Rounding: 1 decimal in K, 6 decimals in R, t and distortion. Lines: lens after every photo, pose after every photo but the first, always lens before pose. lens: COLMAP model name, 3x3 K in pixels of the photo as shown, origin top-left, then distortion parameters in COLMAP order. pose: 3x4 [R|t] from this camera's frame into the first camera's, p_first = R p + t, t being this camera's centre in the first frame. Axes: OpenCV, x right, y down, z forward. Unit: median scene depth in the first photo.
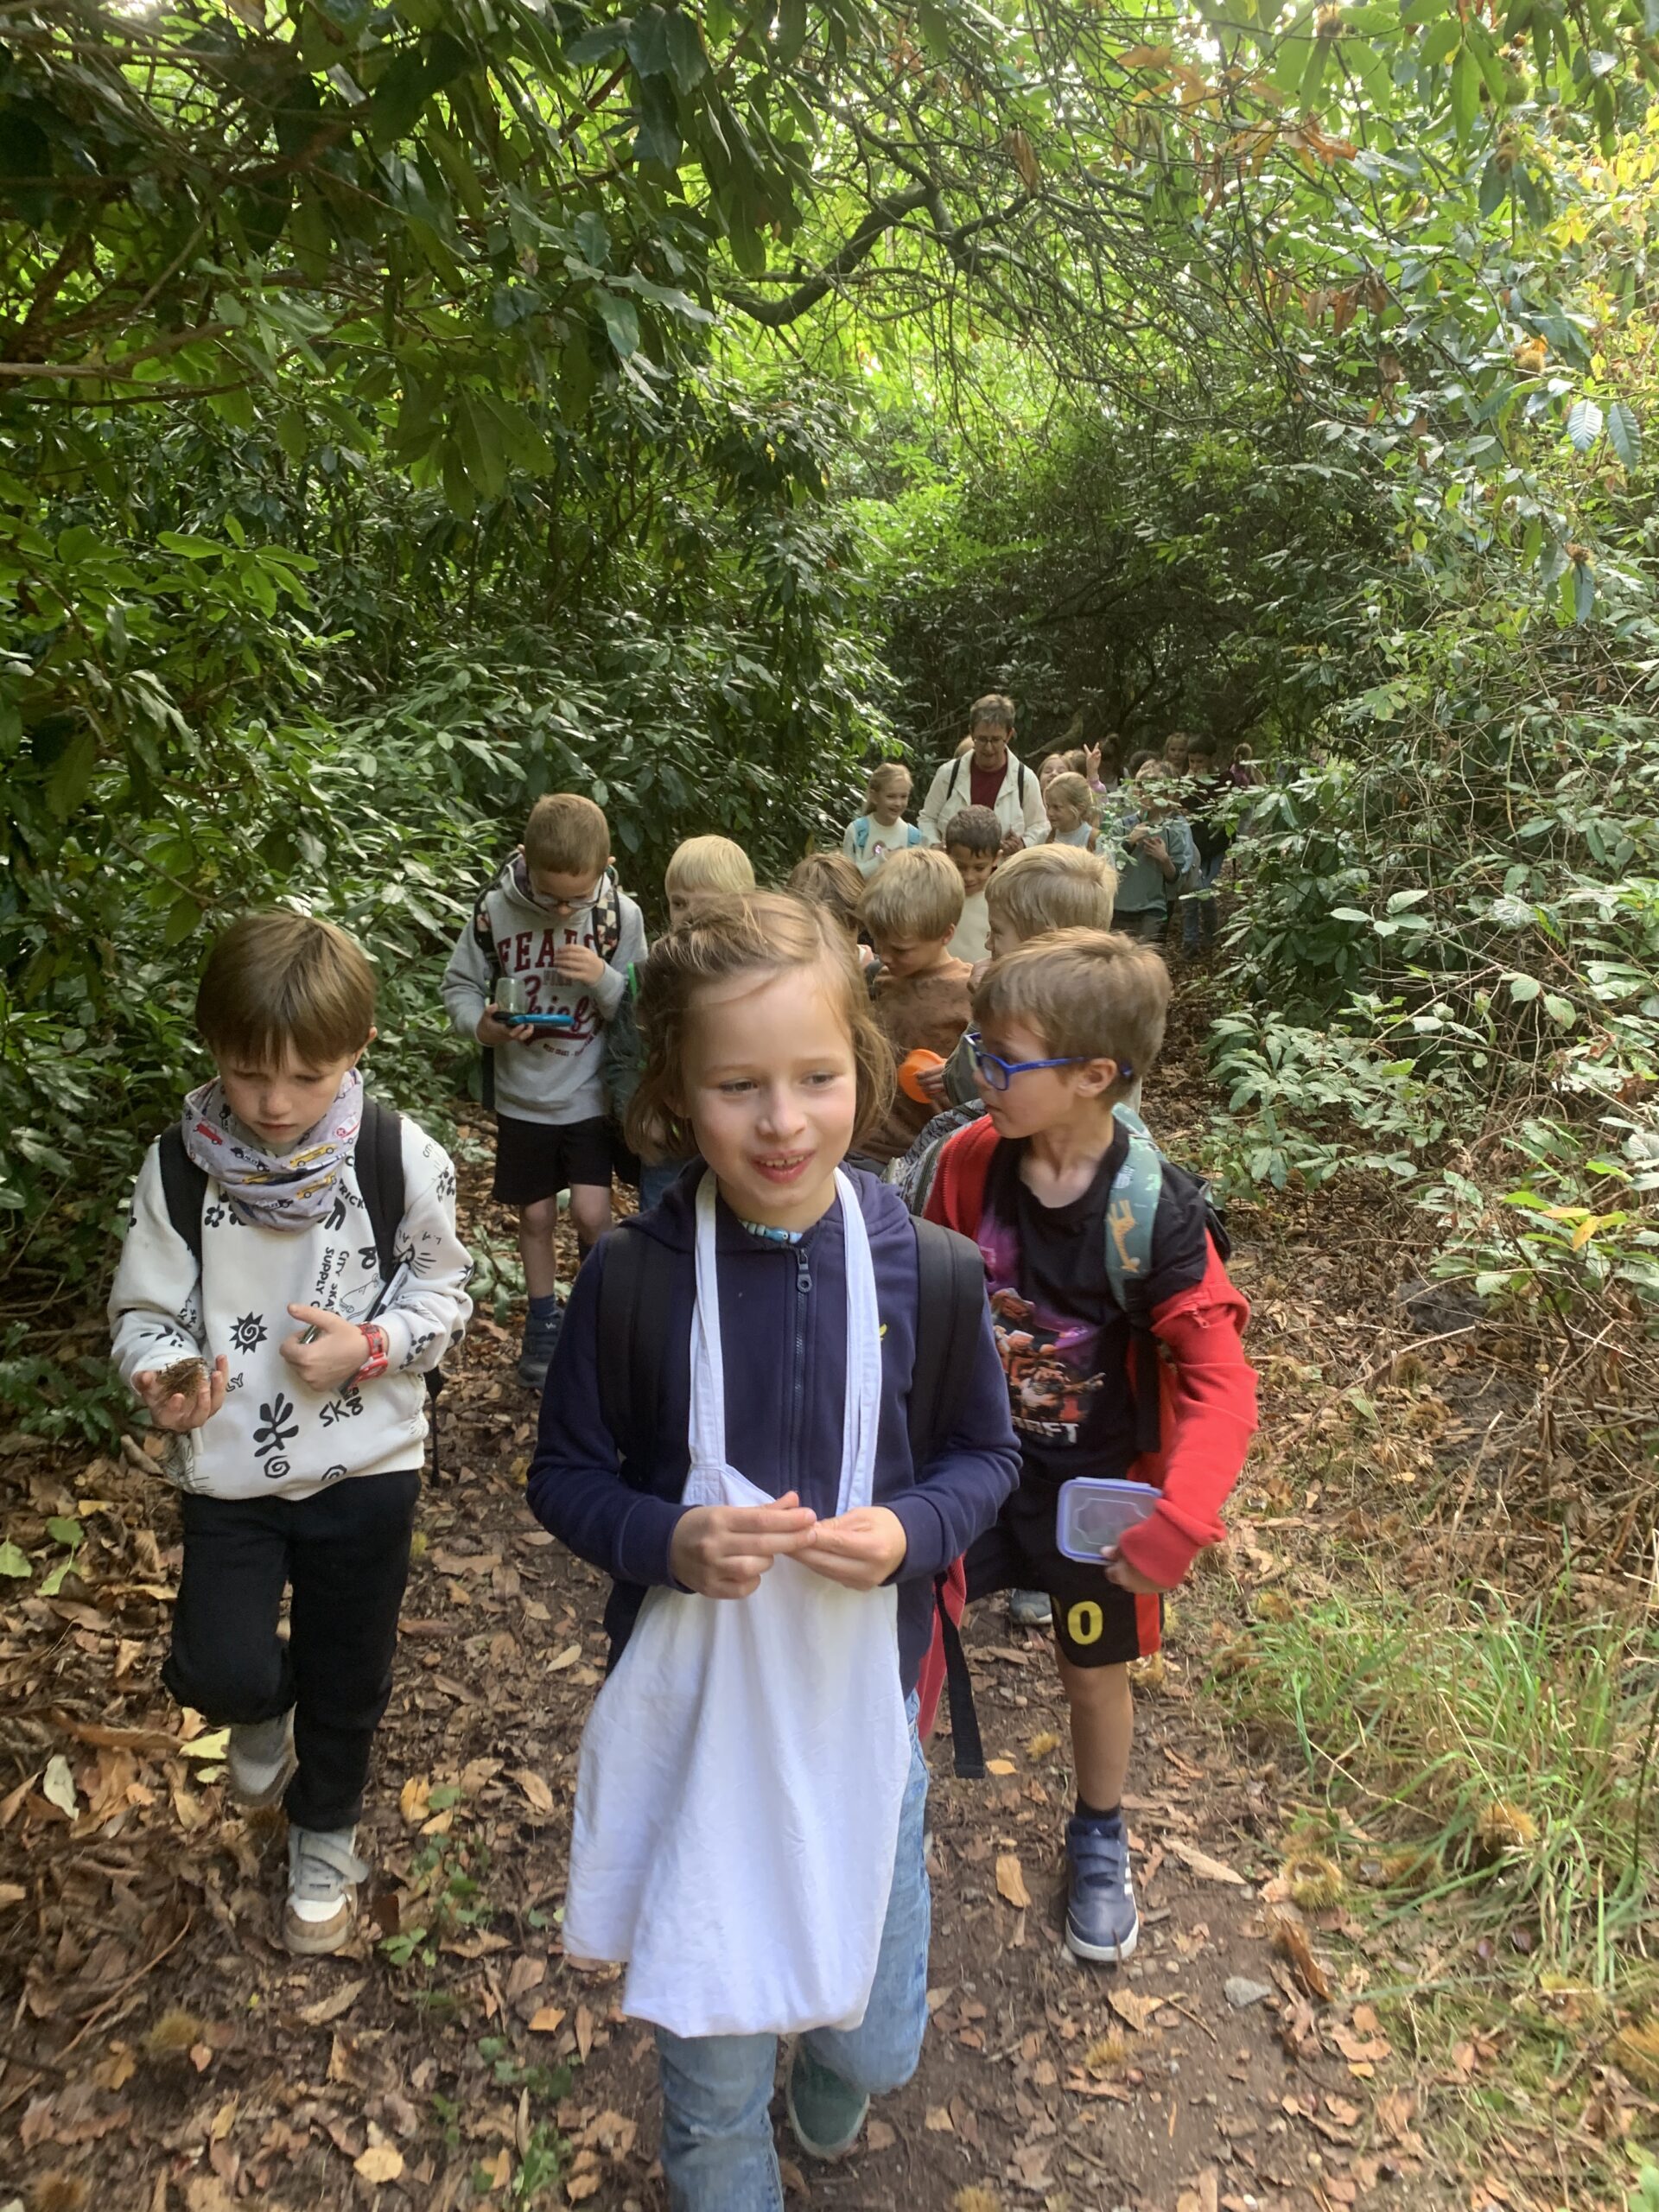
lens RADIAL K [[1691.9, 0, 829.5], [0, 1691.9, 1106.0], [0, 0, 1]] dist [-0.005445, -0.004050]
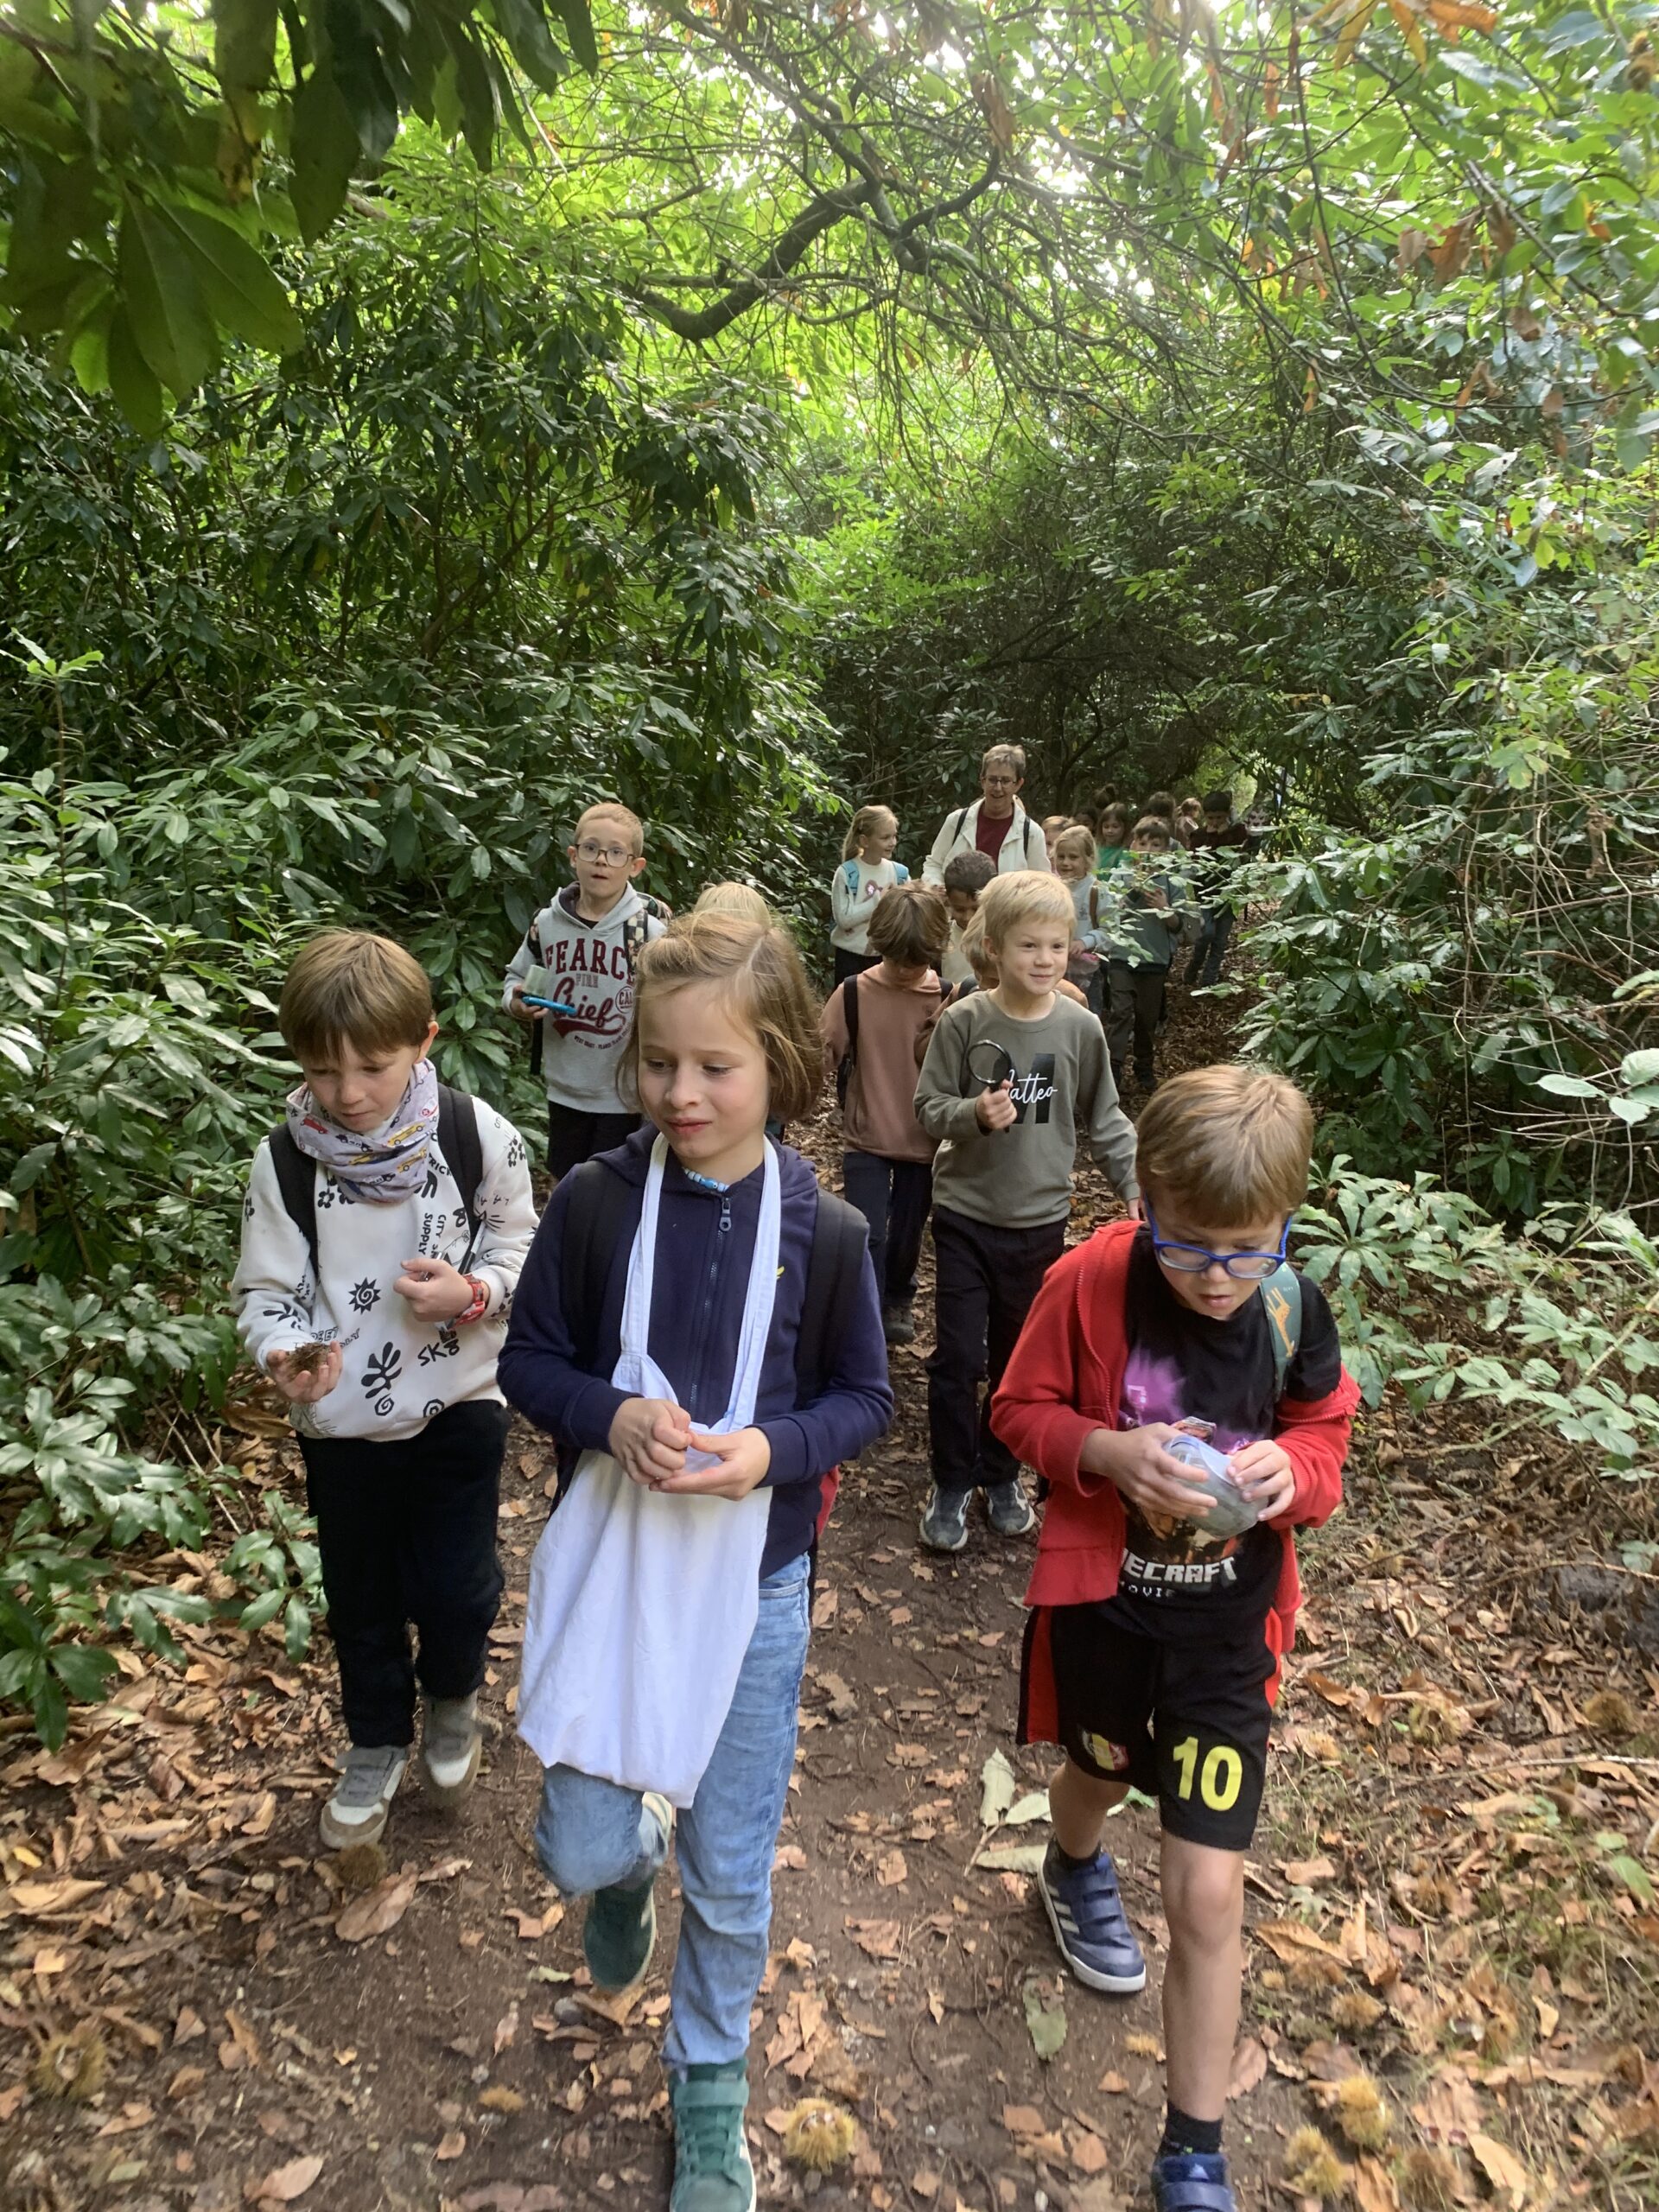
lens RADIAL K [[1677.2, 0, 828.6], [0, 1677.2, 1067.6], [0, 0, 1]] dist [0.038054, -0.099924]
pose [[0.998858, 0.000172, 0.047769, -0.006382], [0.002055, 0.998913, -0.046577, -0.042242], [-0.047725, 0.046622, 0.997772, 0.165707]]
